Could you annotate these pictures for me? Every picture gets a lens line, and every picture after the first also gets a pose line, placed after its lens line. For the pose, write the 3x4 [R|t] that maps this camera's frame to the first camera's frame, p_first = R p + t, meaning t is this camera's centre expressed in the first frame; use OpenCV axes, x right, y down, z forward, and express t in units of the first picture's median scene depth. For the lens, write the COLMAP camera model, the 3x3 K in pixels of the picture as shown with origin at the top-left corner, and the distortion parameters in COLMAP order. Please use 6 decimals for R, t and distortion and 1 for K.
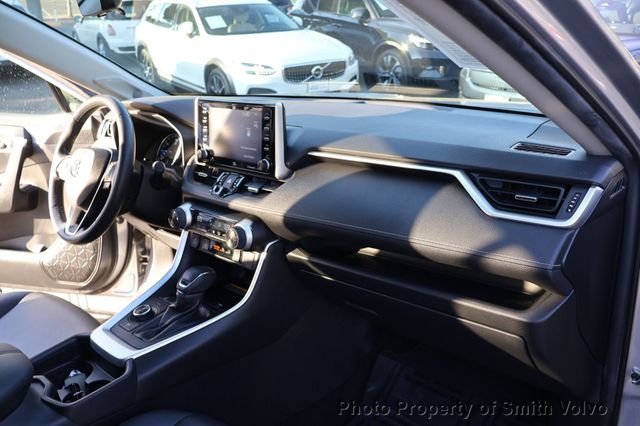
lens RADIAL K [[534.2, 0, 319.9], [0, 534.2, 213.8], [0, 0, 1]] dist [0.002492, -0.006091]
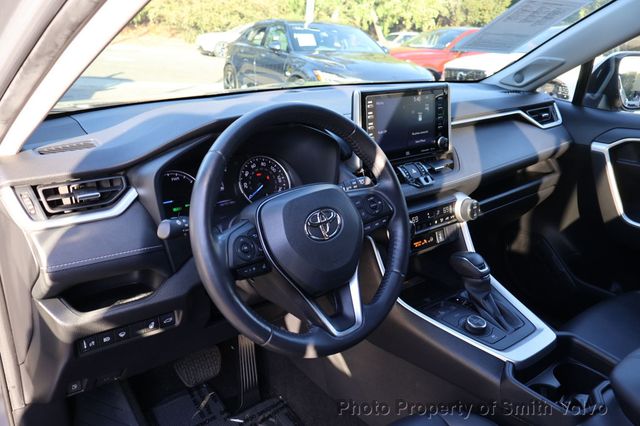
lens RADIAL K [[534.2, 0, 322.5], [0, 534.2, 211.0], [0, 0, 1]] dist [0.002492, -0.006091]
pose [[0.149073, -0.286358, 0.946455, -1.156522], [0.286598, 0.928578, 0.235808, -0.276010], [-0.946382, 0.236099, 0.220495, 0.988346]]
